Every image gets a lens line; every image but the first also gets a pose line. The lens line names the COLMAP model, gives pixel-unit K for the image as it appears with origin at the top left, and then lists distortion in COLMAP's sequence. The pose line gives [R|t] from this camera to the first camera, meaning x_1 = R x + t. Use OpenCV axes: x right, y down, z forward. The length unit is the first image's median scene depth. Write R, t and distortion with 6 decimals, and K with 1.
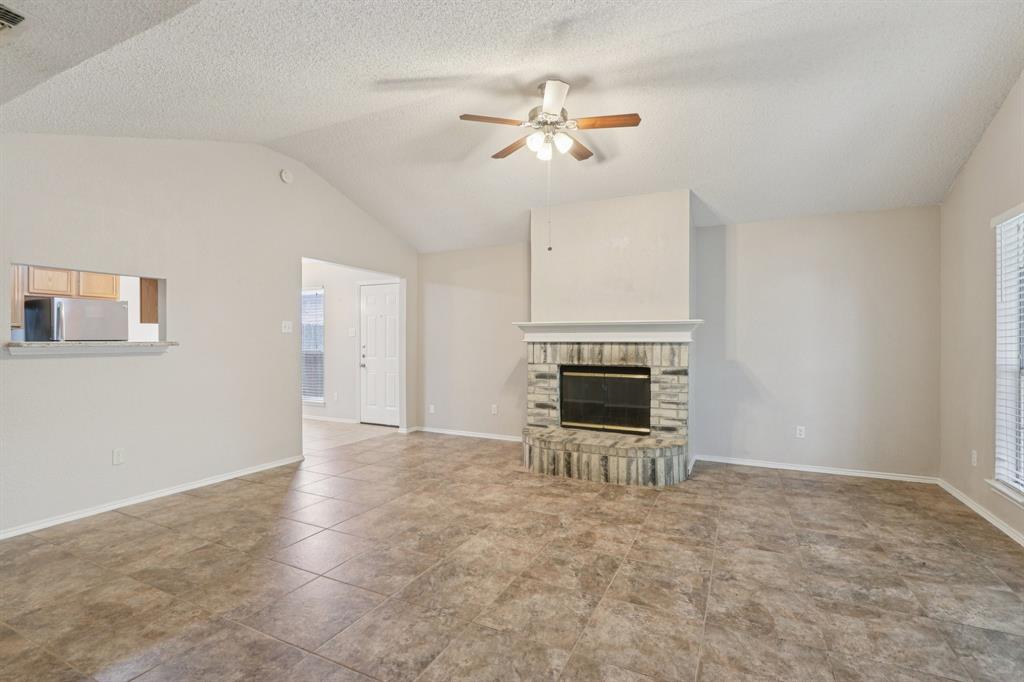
lens RADIAL K [[474.1, 0, 516.7], [0, 474.1, 342.5], [0, 0, 1]] dist [-0.011774, 0.000968]
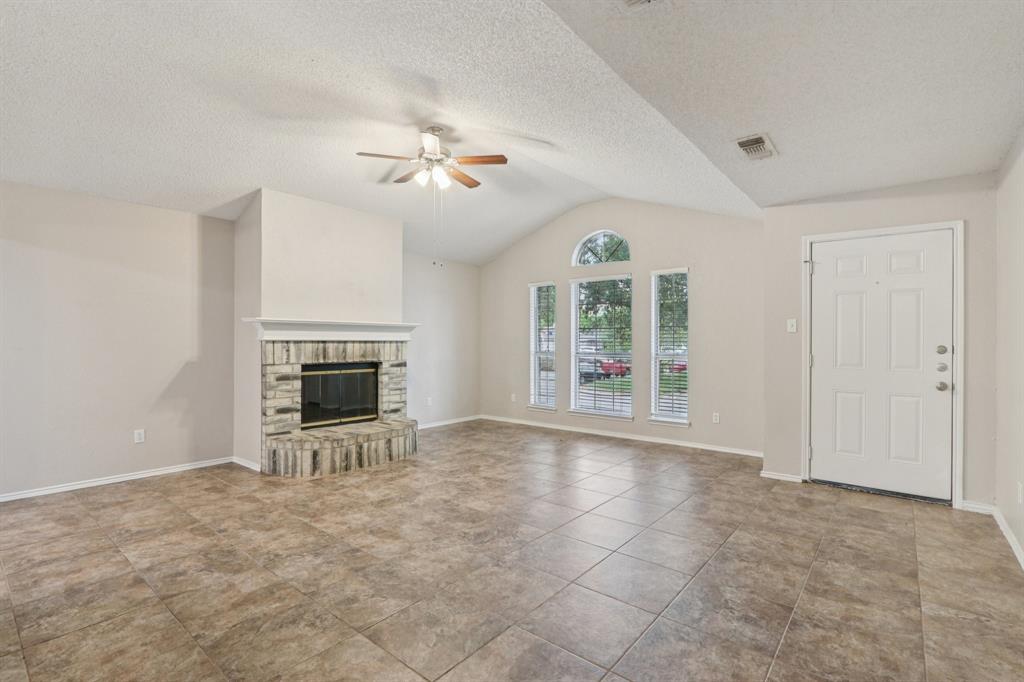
lens RADIAL K [[474.1, 0, 516.7], [0, 474.1, 342.5], [0, 0, 1]] dist [-0.011774, 0.000968]
pose [[0.234486, -0.003704, 0.972112, -0.955436], [-0.001079, 0.999991, 0.004070, -0.001881], [-0.972119, -0.002003, 0.234480, 0.468020]]
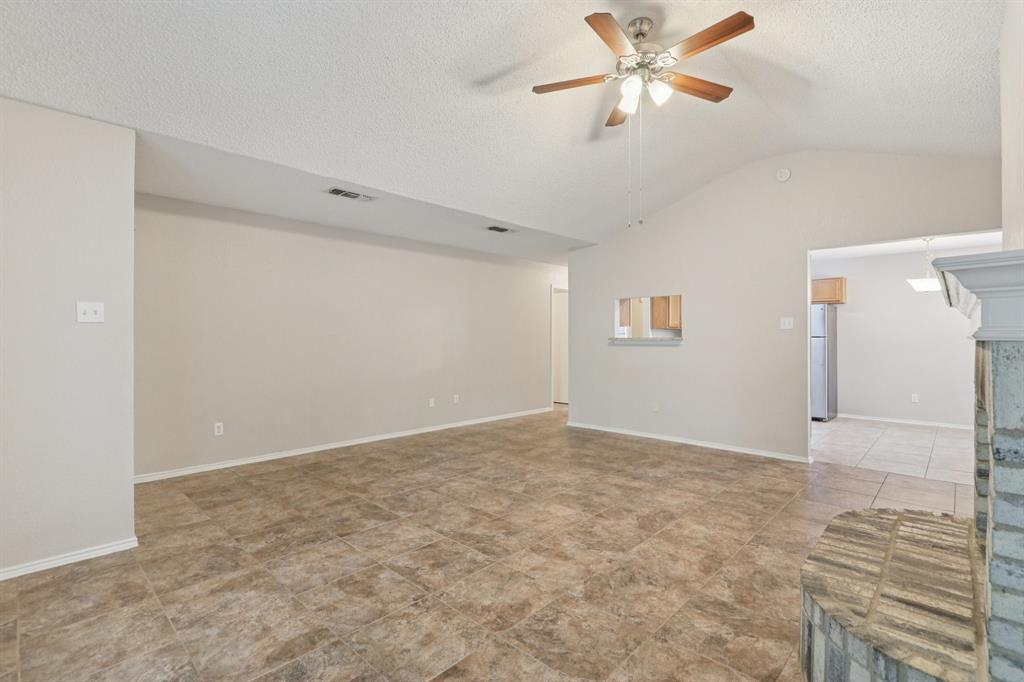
lens RADIAL K [[474.1, 0, 516.7], [0, 474.1, 342.5], [0, 0, 1]] dist [-0.011774, 0.000968]
pose [[-0.299560, 0.007749, -0.954046, 0.810986], [-0.004454, 0.999945, 0.009520, -0.000852], [0.954067, 0.007101, -0.299509, 0.942970]]
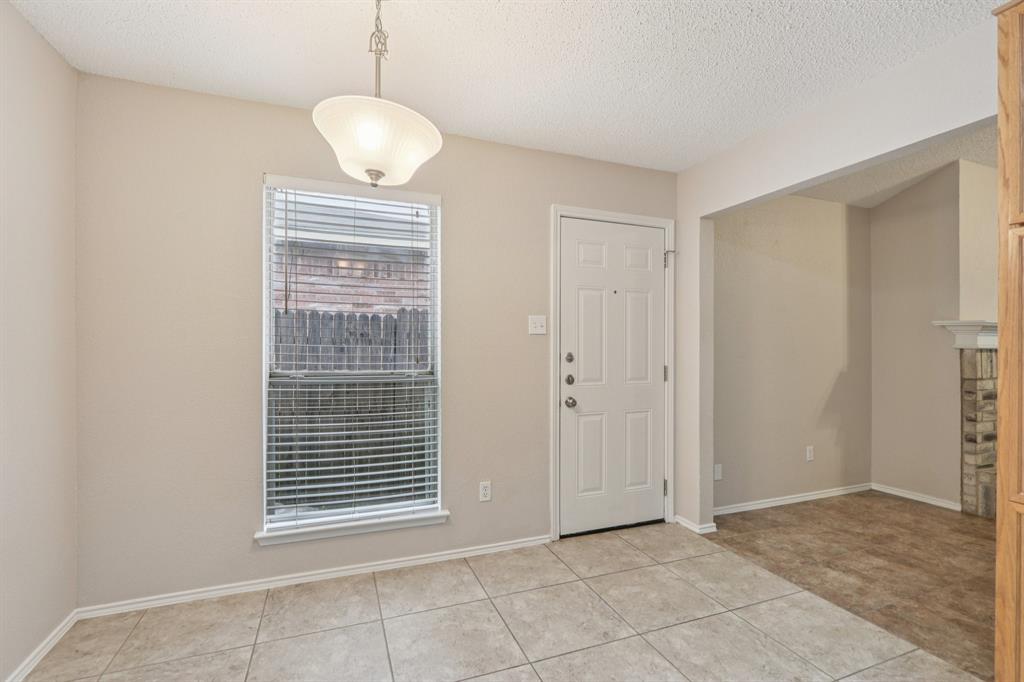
lens RADIAL K [[476.0, 0, 518.3], [0, 476.0, 340.9], [0, 0, 1]] dist [-0.014086, 0.001052]
pose [[0.677430, 0.008601, 0.735537, -1.259858], [-0.001427, 0.999945, -0.010379, -0.005609], [-0.735586, 0.005981, 0.677405, 1.376731]]
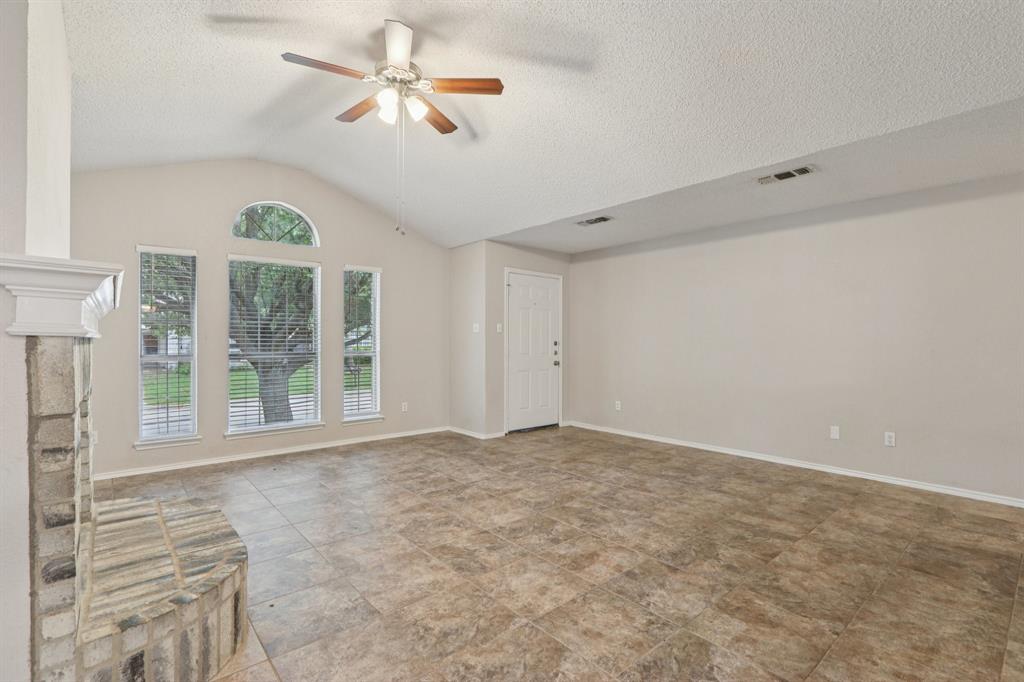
lens RADIAL K [[476.0, 0, 518.3], [0, 476.0, 340.9], [0, 0, 1]] dist [-0.014086, 0.001052]
pose [[-0.916857, -0.003099, 0.399204, -0.426358], [-0.002156, 0.999994, 0.002811, 0.001087], [-0.399210, 0.001717, -0.916858, 1.535699]]
